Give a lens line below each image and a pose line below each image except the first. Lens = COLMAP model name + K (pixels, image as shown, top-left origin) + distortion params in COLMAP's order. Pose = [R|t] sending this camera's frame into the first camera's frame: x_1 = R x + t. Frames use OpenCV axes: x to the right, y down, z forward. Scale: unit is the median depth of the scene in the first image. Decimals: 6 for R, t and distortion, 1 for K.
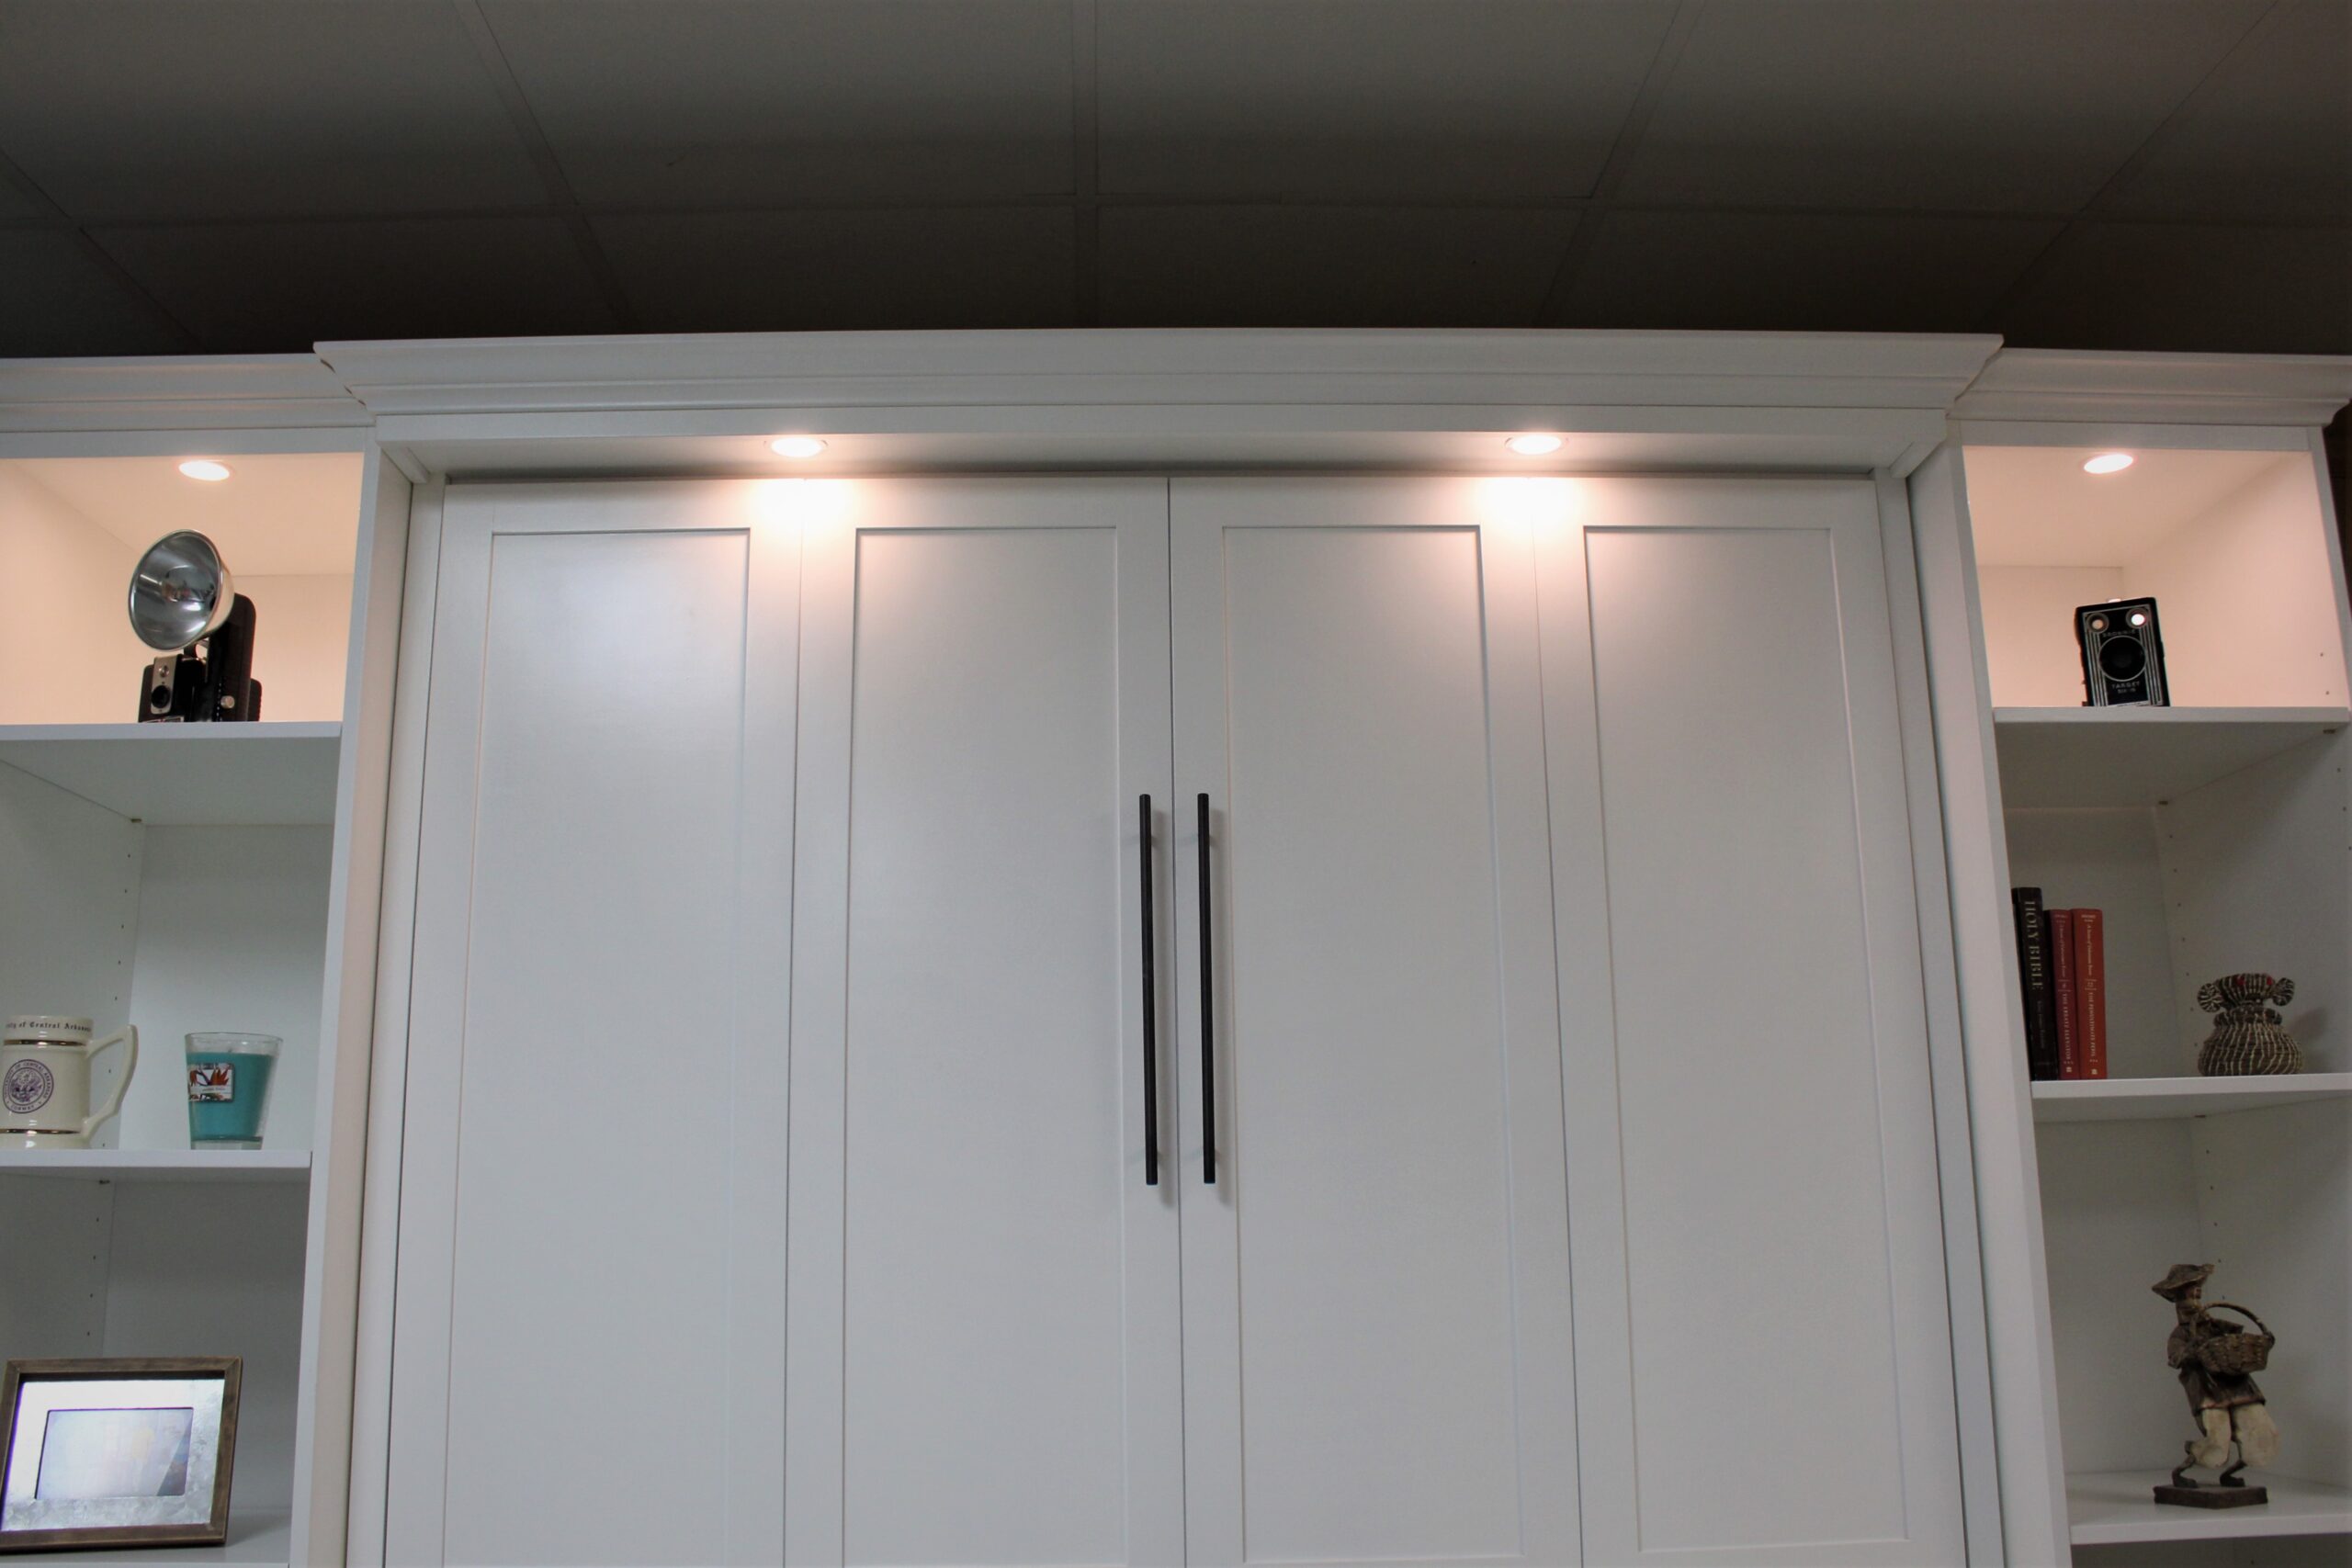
lens RADIAL K [[1935.4, 0, 1176.0], [0, 1935.4, 784.0], [0, 0, 1]] dist [-0.164822, 0.132057]
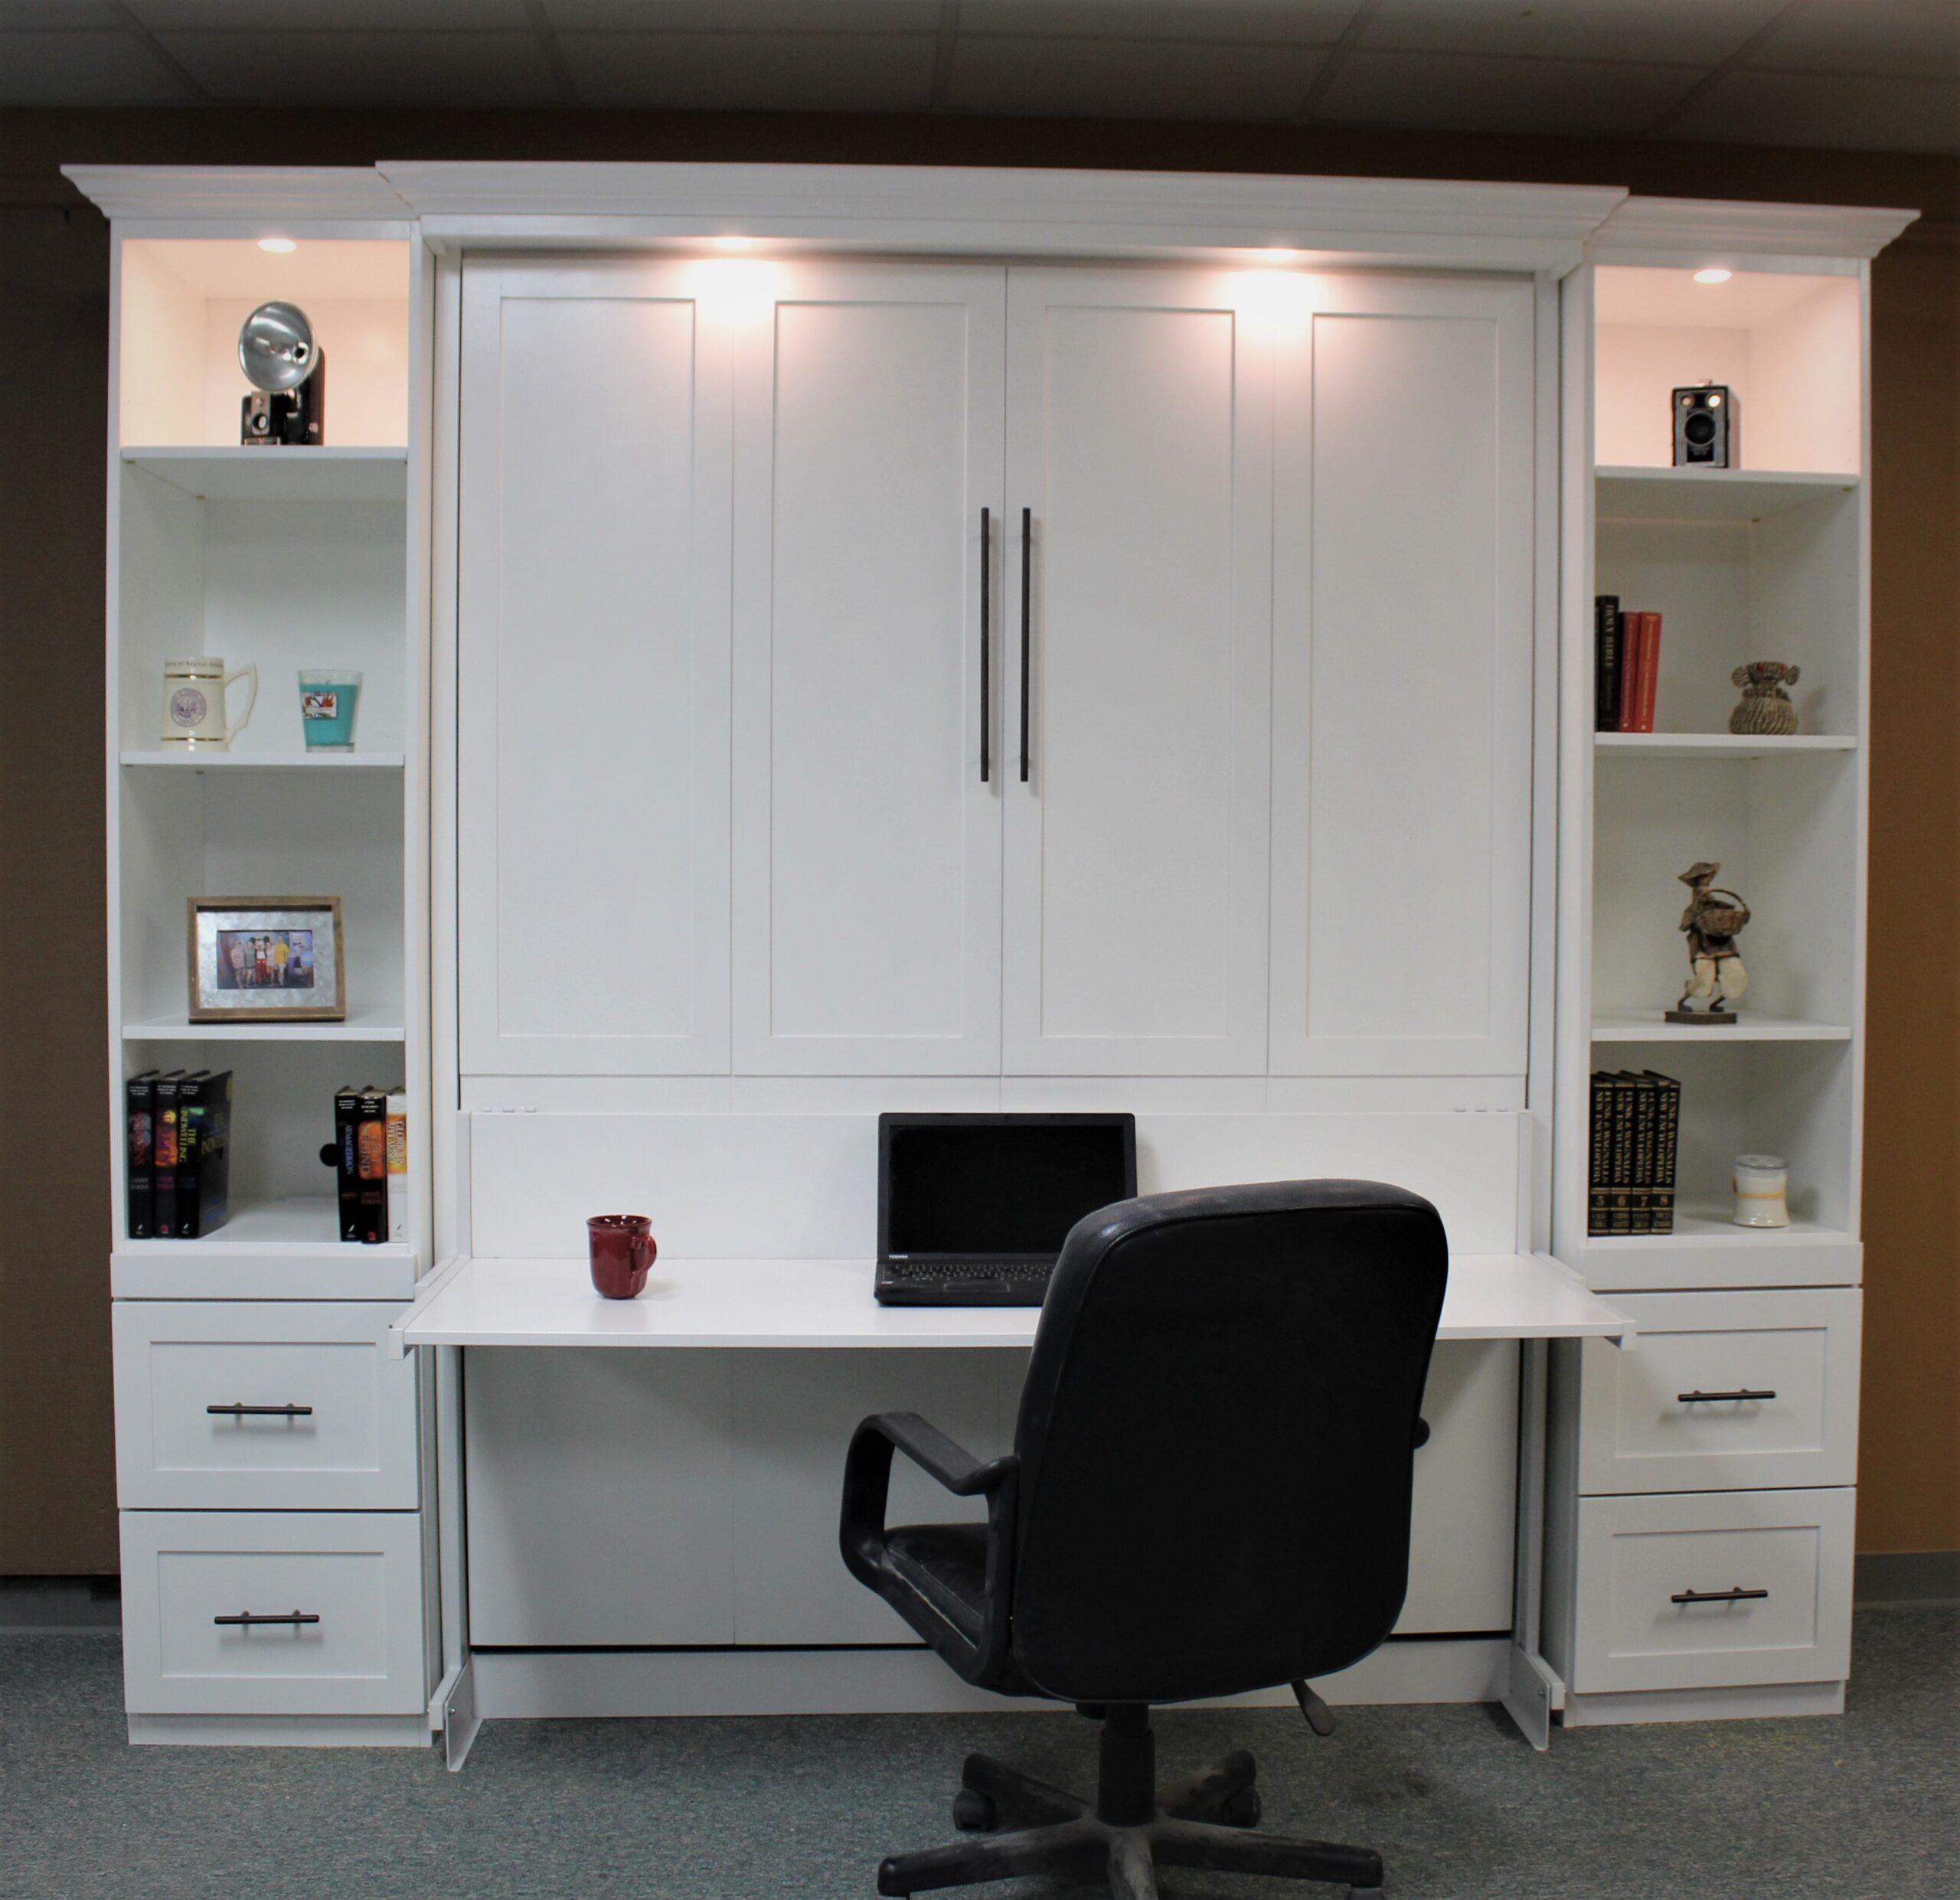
lens RADIAL K [[2014.1, 0, 980.0], [0, 2014.1, 950.0], [0, 0, 1]] dist [-0.027303, -0.013130]
pose [[0.999757, 0.022010, -0.000758, -0.012090], [-0.020857, 0.957347, 0.288186, -0.112394], [0.007069, -0.288100, 0.957574, -0.513271]]
